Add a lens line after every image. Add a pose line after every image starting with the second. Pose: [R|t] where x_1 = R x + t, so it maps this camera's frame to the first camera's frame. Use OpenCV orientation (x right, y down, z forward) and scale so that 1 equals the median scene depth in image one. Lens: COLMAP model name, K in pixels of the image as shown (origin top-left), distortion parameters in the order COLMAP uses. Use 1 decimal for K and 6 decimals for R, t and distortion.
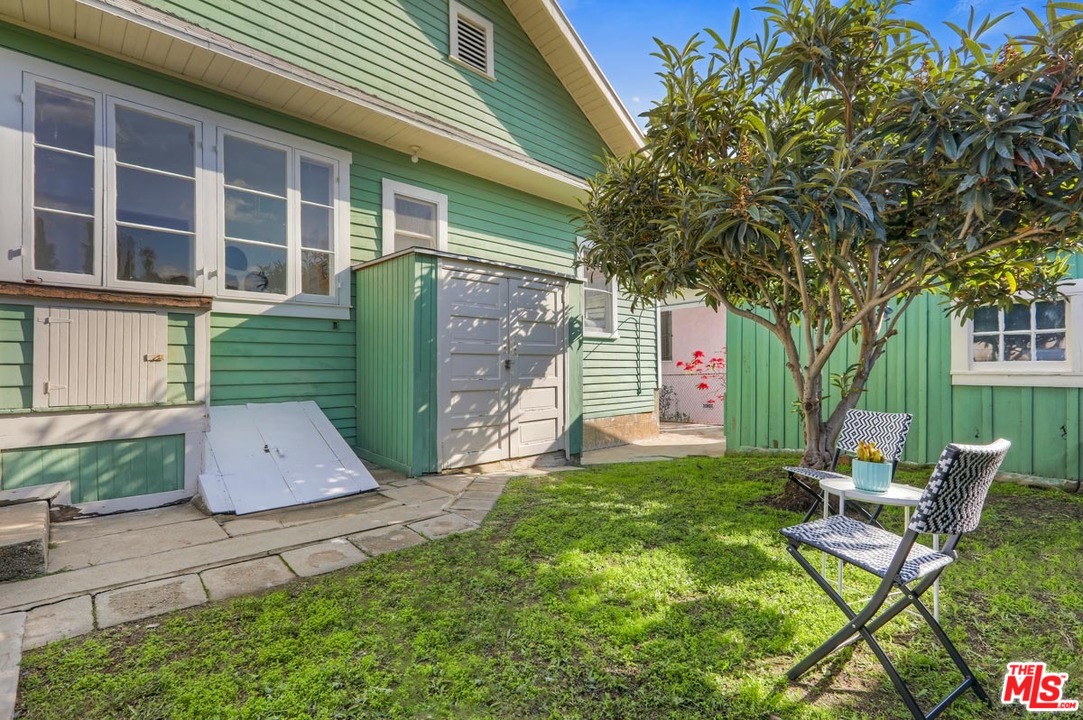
lens RADIAL K [[497.7, 0, 543.2], [0, 497.7, 368.8], [0, 0, 1]] dist [-0.020810, 0.003158]
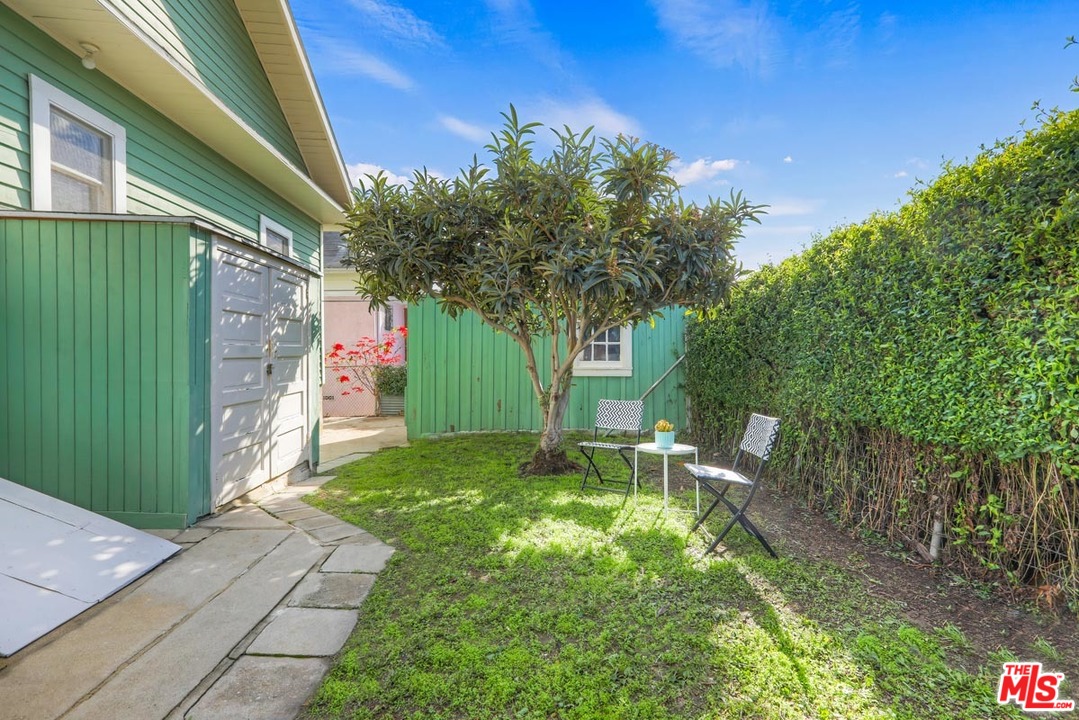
lens RADIAL K [[495.9, 0, 545.8], [0, 495.9, 355.8], [0, 0, 1]] dist [-0.020810, 0.003158]
pose [[0.627805, 0.003003, 0.778365, -0.462875], [-0.006905, 0.999975, 0.001711, -0.038117], [-0.778340, -0.006449, 0.627810, 0.115909]]
